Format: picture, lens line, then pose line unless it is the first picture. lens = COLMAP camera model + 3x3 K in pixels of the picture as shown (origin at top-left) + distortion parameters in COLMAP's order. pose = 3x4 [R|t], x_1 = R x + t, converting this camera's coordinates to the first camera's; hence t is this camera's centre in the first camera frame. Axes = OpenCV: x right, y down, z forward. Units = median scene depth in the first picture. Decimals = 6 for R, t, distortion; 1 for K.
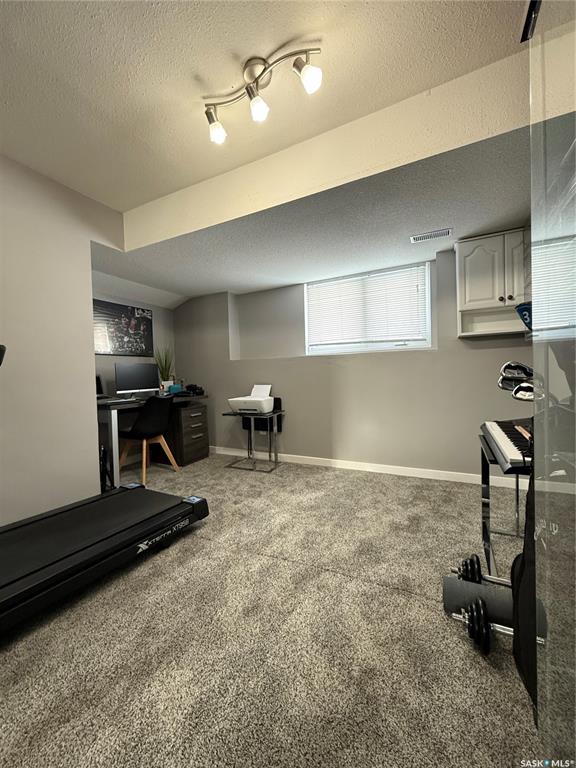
lens RADIAL K [[307.5, 0, 291.2], [0, 307.5, 382.5], [0, 0, 1]] dist [-0.000797, 0.000452]
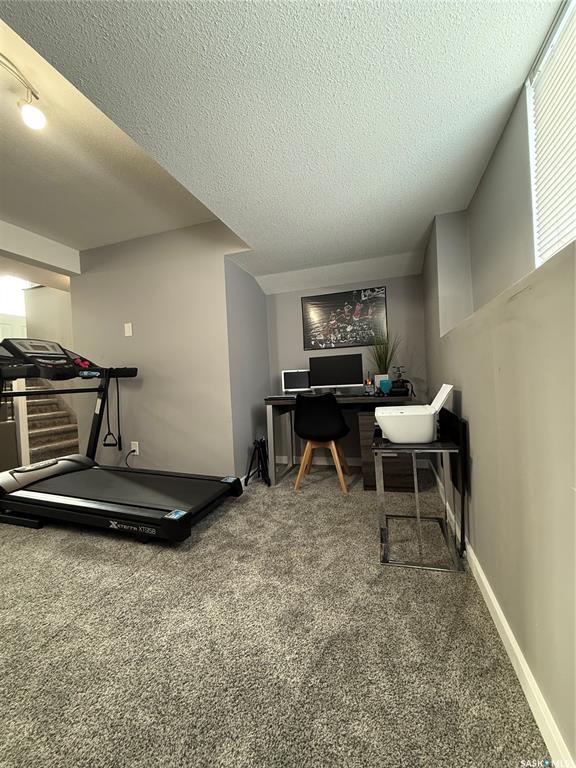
lens RADIAL K [[307.5, 0, 285.4], [0, 307.5, 381.4], [0, 0, 1]] dist [-0.000797, 0.000452]
pose [[0.138333, 0.020594, -0.990172, 0.346957], [0.014256, 0.999639, 0.022783, -0.008538], [0.990283, -0.017267, 0.137990, 0.703331]]
